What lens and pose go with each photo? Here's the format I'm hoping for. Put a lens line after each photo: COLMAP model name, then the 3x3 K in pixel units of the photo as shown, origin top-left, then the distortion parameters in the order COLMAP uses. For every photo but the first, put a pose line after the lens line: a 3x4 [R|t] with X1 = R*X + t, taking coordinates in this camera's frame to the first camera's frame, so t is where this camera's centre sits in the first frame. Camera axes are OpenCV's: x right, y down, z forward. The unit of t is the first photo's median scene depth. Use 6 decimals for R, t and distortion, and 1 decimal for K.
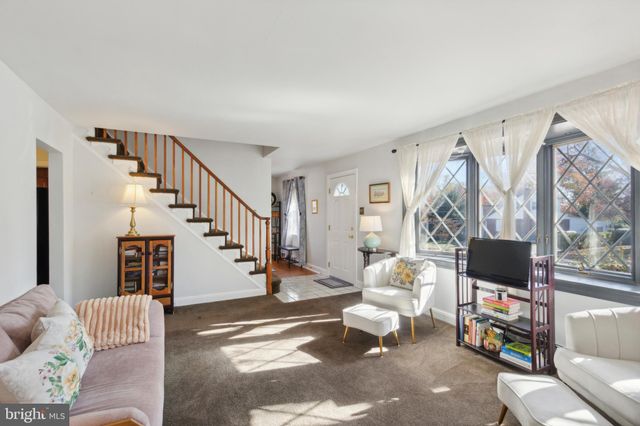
lens RADIAL K [[291.7, 0, 322.6], [0, 291.7, 211.7], [0, 0, 1]] dist [0.001569, -0.001463]
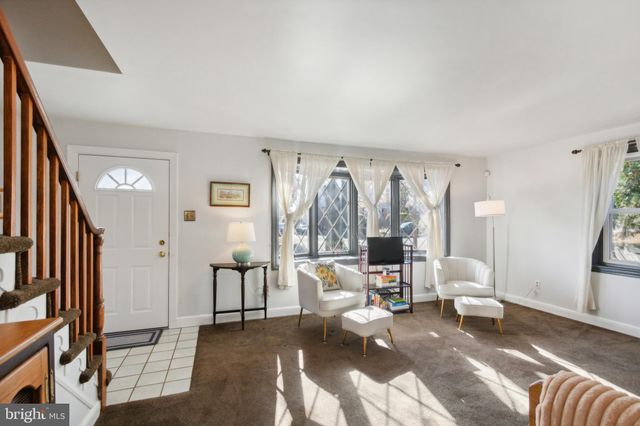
lens RADIAL K [[291.7, 0, 316.1], [0, 291.7, 217.7], [0, 0, 1]] dist [0.001569, -0.001463]
pose [[0.156652, 0.006320, 0.987634, -0.828247], [-0.008832, 0.999949, -0.004998, 0.003518], [-0.987614, -0.007940, 0.156699, 0.935147]]
